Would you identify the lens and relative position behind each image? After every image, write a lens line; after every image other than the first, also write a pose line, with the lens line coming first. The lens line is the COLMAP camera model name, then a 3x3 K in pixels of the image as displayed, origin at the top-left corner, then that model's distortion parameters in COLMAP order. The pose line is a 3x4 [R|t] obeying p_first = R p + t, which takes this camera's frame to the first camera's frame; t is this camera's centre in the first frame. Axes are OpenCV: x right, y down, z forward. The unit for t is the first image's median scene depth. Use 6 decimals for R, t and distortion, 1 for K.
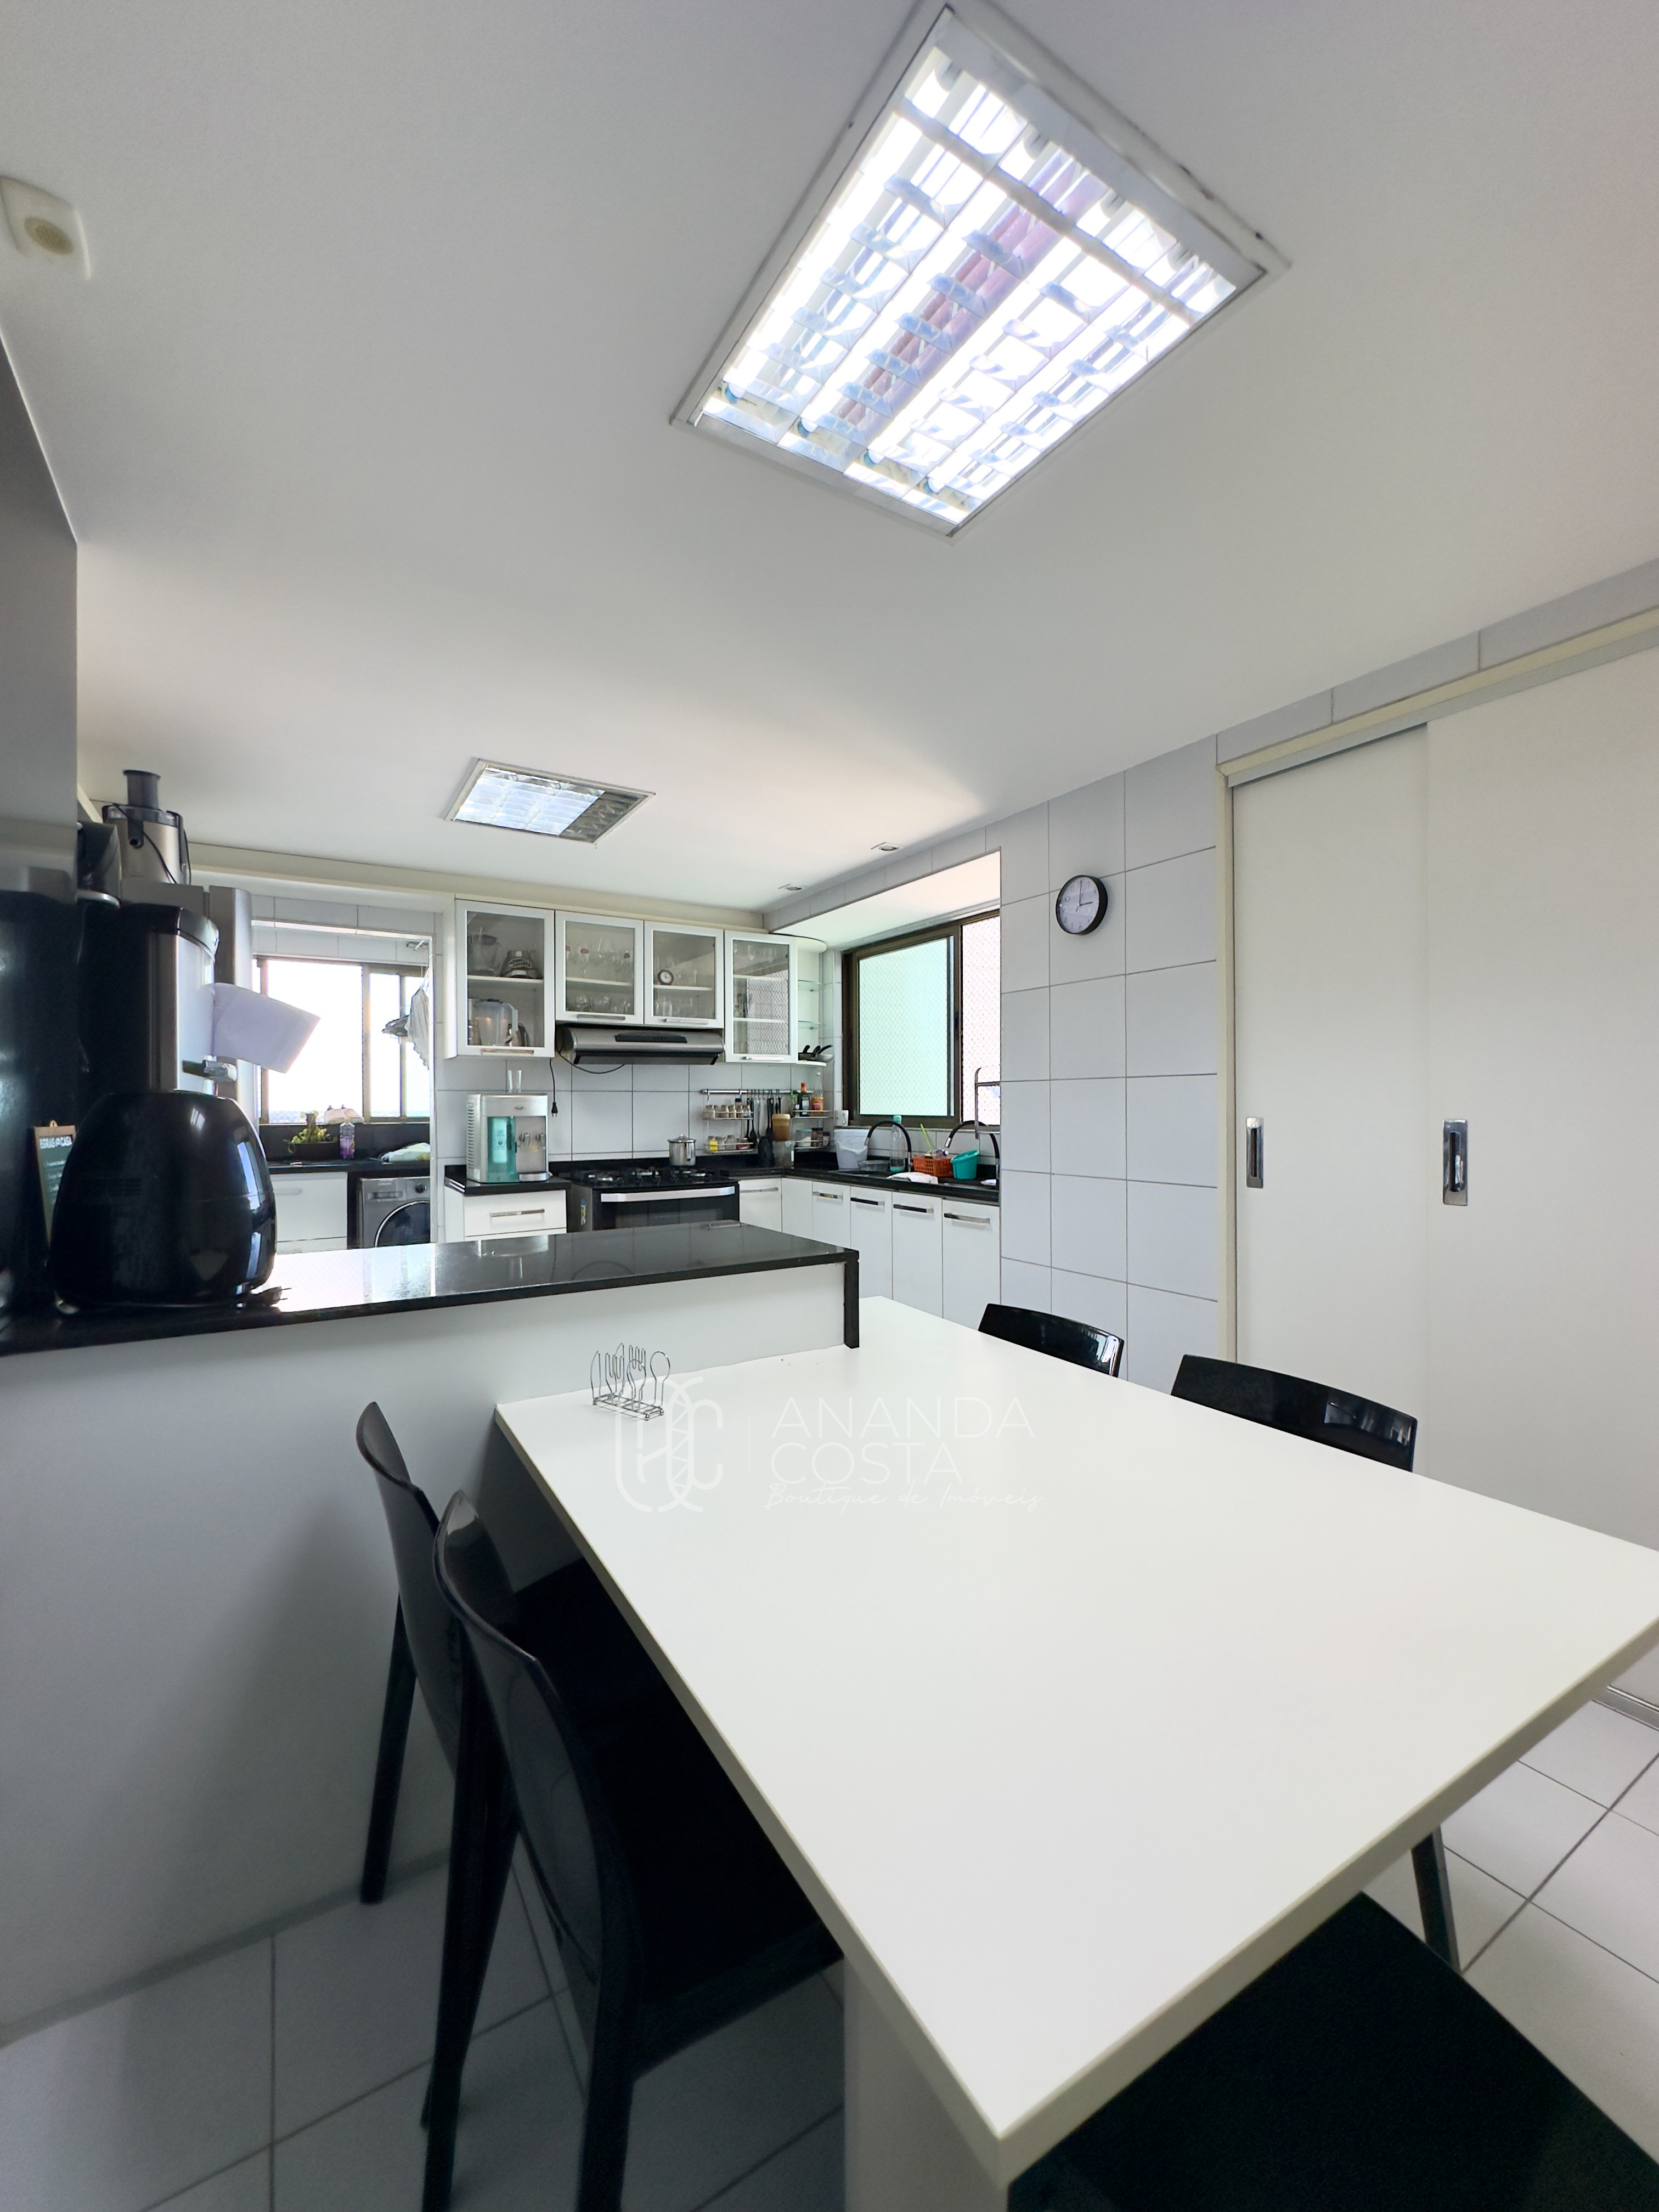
lens RADIAL K [[886.3, 0, 829.2], [0, 886.3, 1104.5], [0, 0, 1]] dist [-0.001187, 0.000138]
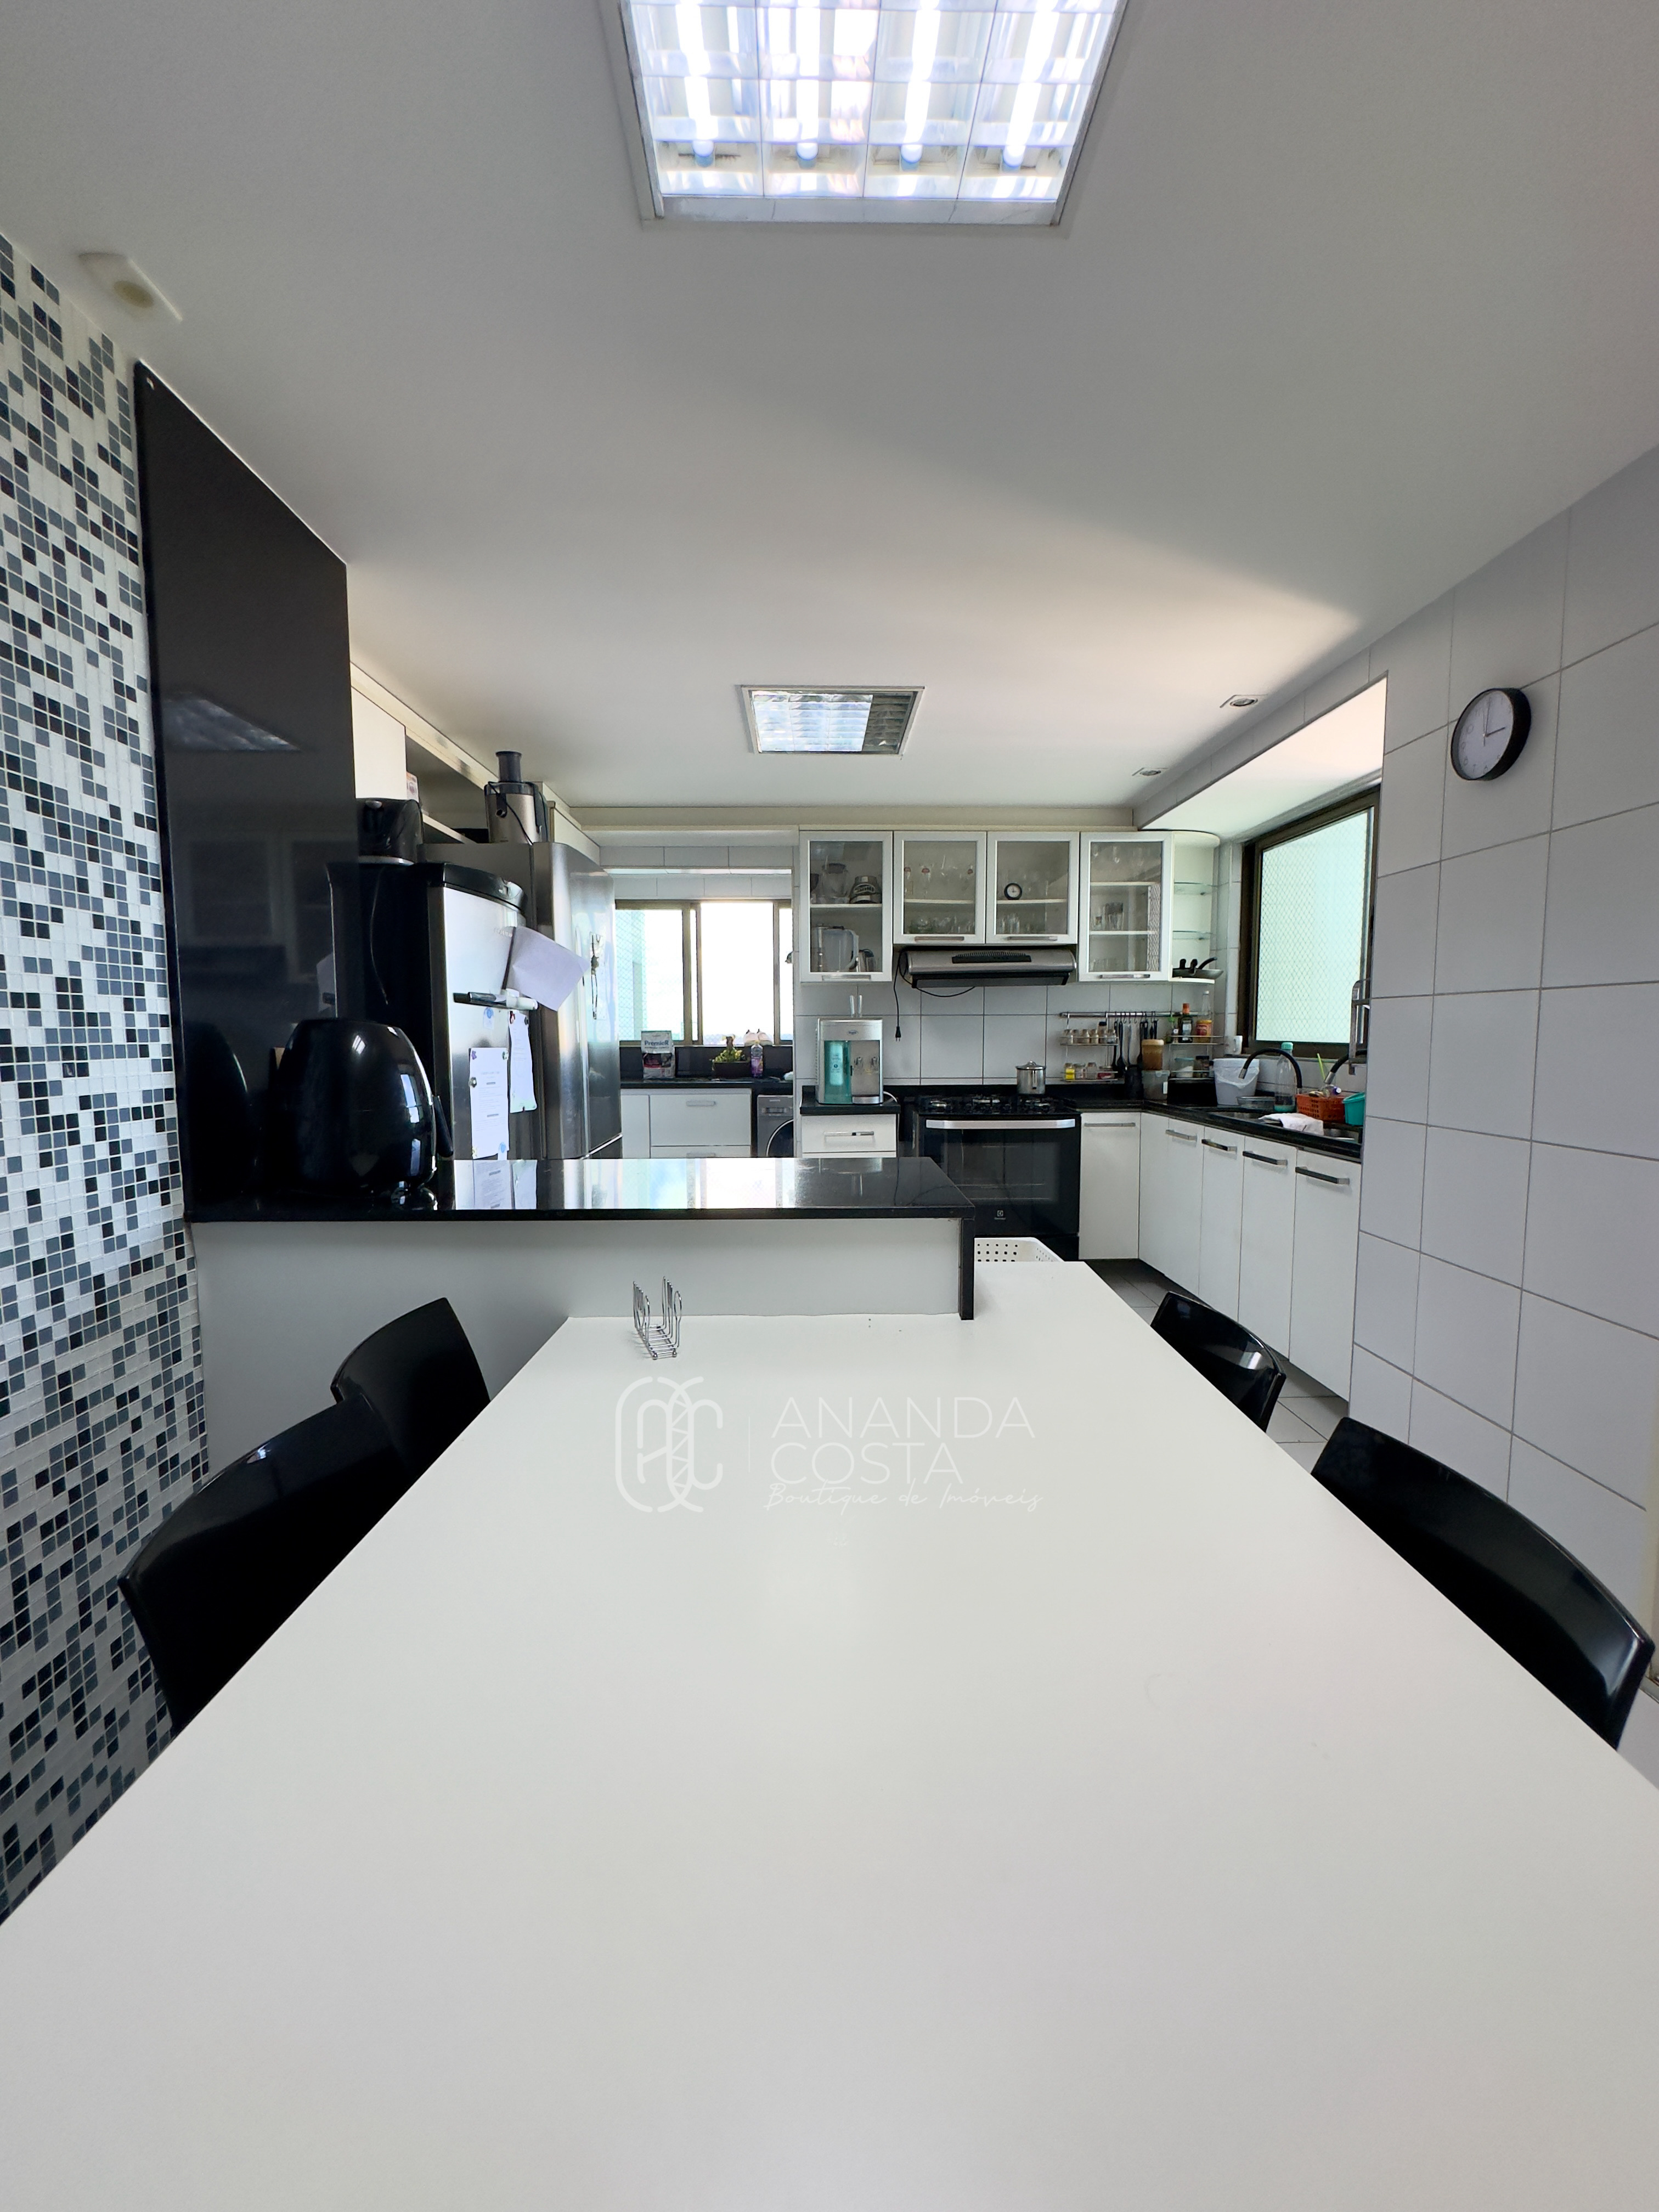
lens RADIAL K [[887.3, 0, 834.1], [0, 887.3, 1107.6], [0, 0, 1]] dist [-0.000754, 0.000350]
pose [[0.861560, 0.044834, -0.505672, 0.137617], [0.000622, 0.995998, 0.089369, -0.001011], [0.507655, -0.077311, 0.858085, 0.091094]]
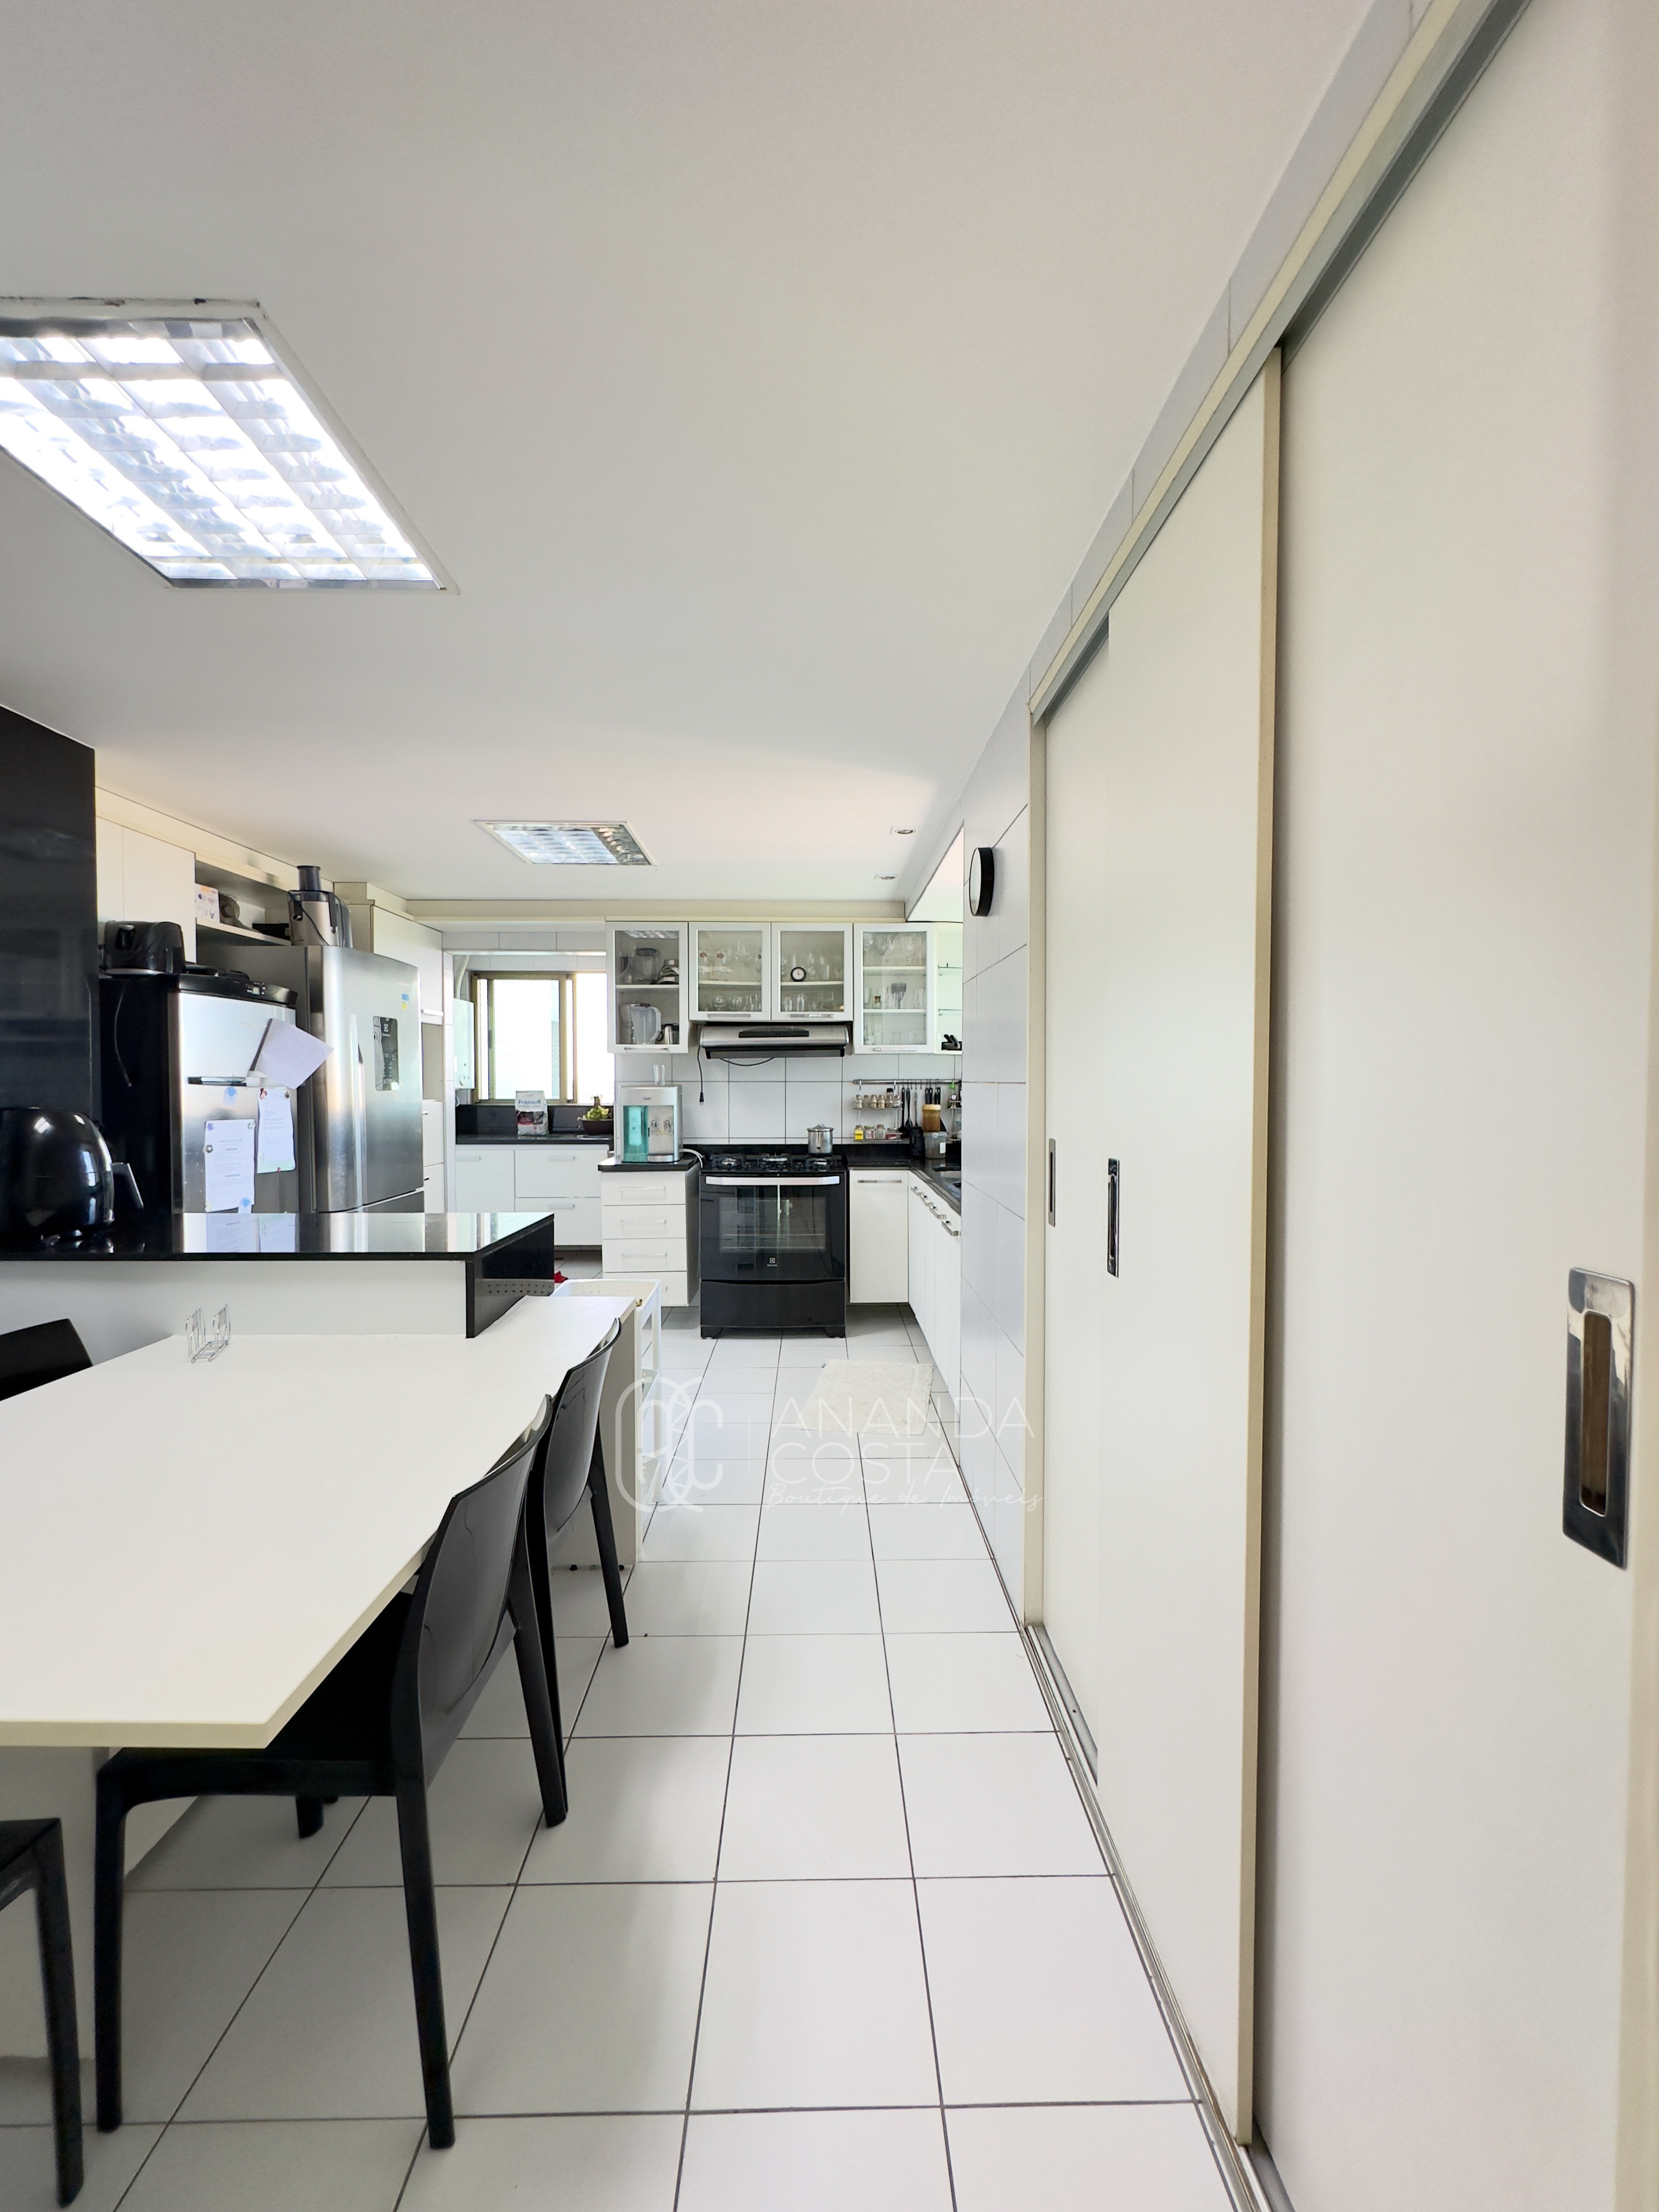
lens RADIAL K [[885.0, 0, 831.3], [0, 885.0, 1108.3], [0, 0, 1]] dist [-0.005573, 0.001200]
pose [[0.859706, 0.021266, -0.510347, 0.398199], [-0.003239, 0.999340, 0.036186, -0.023023], [0.510780, -0.029456, 0.859207, 0.116341]]
